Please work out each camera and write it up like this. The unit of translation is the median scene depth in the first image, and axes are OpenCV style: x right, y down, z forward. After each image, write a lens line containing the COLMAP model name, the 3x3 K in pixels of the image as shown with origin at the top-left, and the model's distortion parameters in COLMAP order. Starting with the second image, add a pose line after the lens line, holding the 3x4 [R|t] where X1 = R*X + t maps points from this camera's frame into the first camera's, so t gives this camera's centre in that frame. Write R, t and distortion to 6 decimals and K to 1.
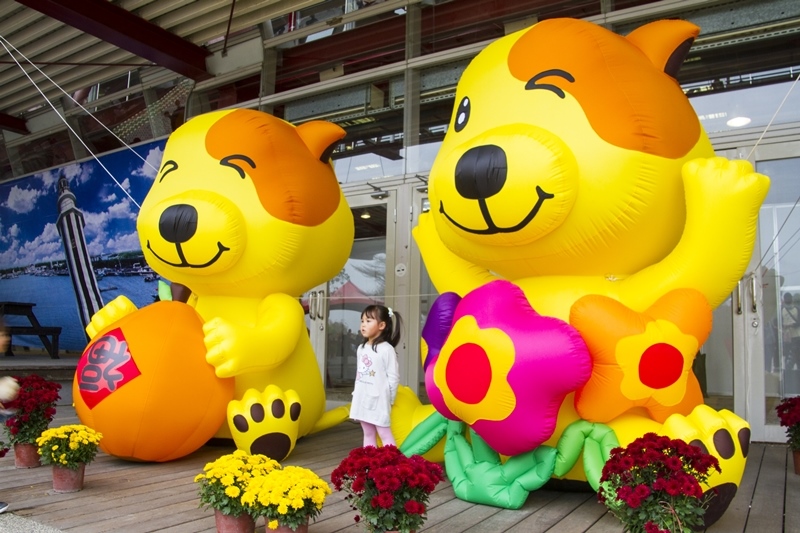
lens RADIAL K [[665.7, 0, 400.0], [0, 665.7, 266.5], [0, 0, 1]] dist [-0.173289, 0.121557]
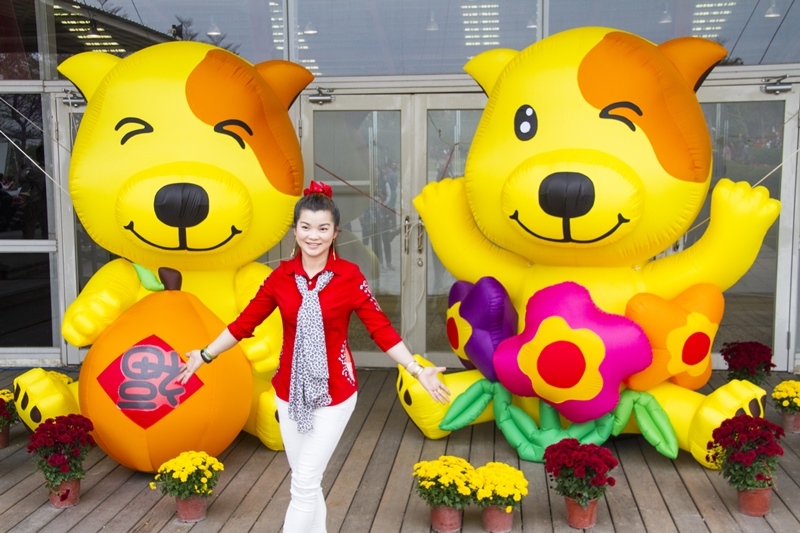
lens RADIAL K [[1039.4, 0, 398.8], [0, 1039.4, 287.7], [0, 0, 1]] dist [0.022641, 0.013601]
pose [[0.901654, -0.076369, 0.425662, -0.933729], [-0.026681, 0.972585, 0.231011, -0.397207], [-0.431635, -0.219649, 0.874897, -0.512015]]
